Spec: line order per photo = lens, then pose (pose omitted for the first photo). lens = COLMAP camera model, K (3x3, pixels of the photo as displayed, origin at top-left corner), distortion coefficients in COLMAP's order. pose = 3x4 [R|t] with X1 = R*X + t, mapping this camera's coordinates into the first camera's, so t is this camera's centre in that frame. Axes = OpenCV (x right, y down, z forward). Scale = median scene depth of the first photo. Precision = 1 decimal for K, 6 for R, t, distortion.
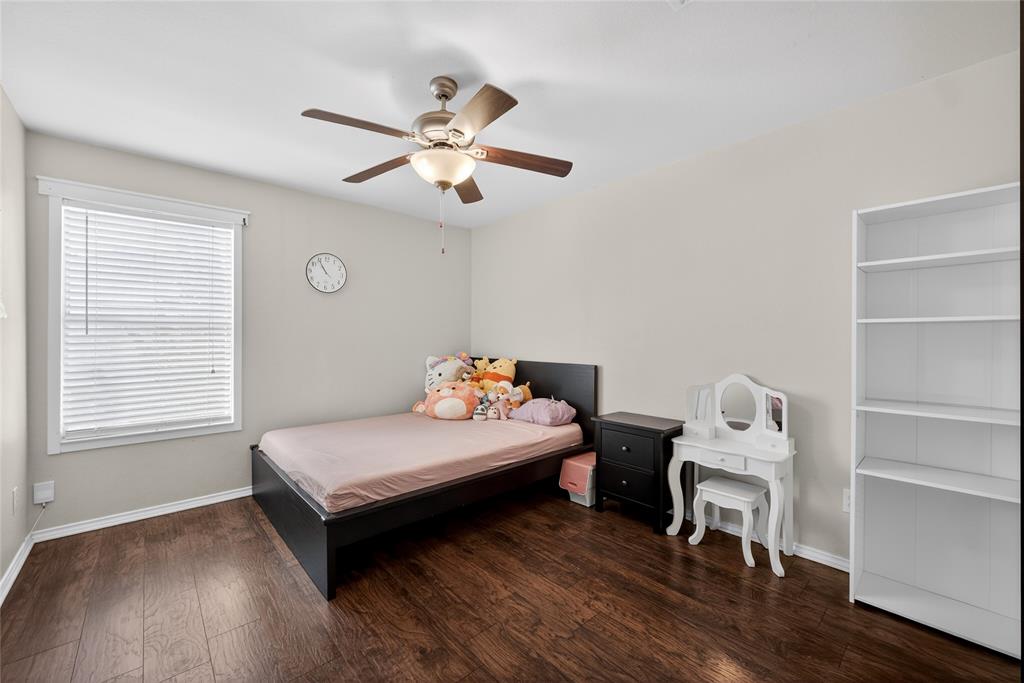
lens RADIAL K [[407.3, 0, 500.8], [0, 407.3, 341.5], [0, 0, 1]] dist [0.000201, 0.000087]
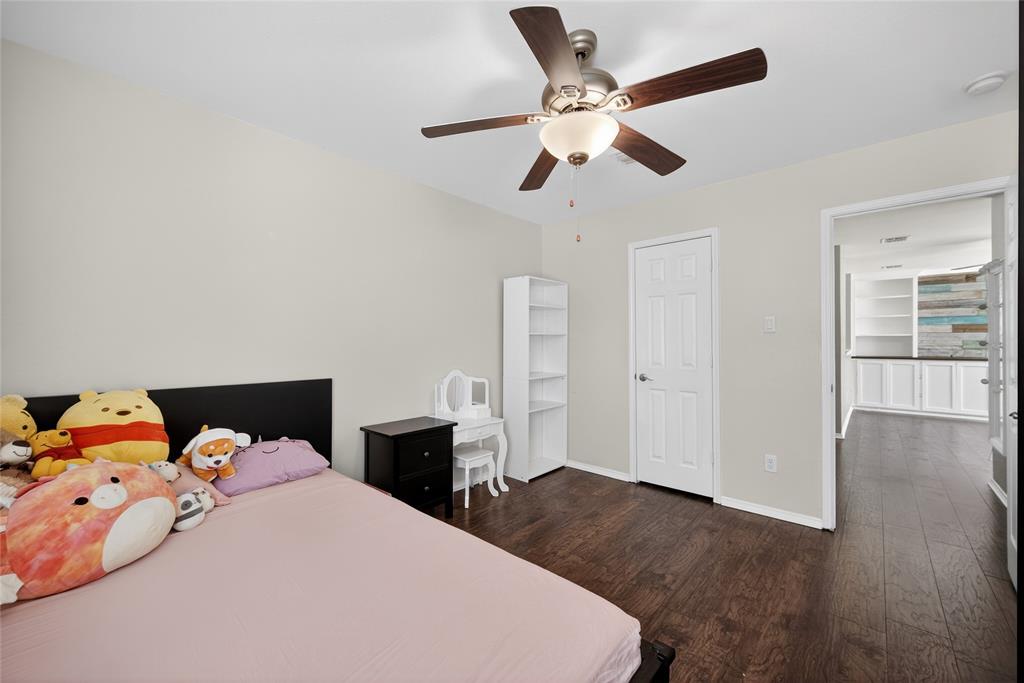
lens RADIAL K [[407.3, 0, 500.8], [0, 407.3, 341.5], [0, 0, 1]] dist [0.000201, 0.000087]
pose [[-0.104163, 0.000607, 0.994560, -0.843256], [0.009024, 0.999959, 0.000335, -0.013165], [-0.994519, 0.009010, -0.104164, 1.103033]]
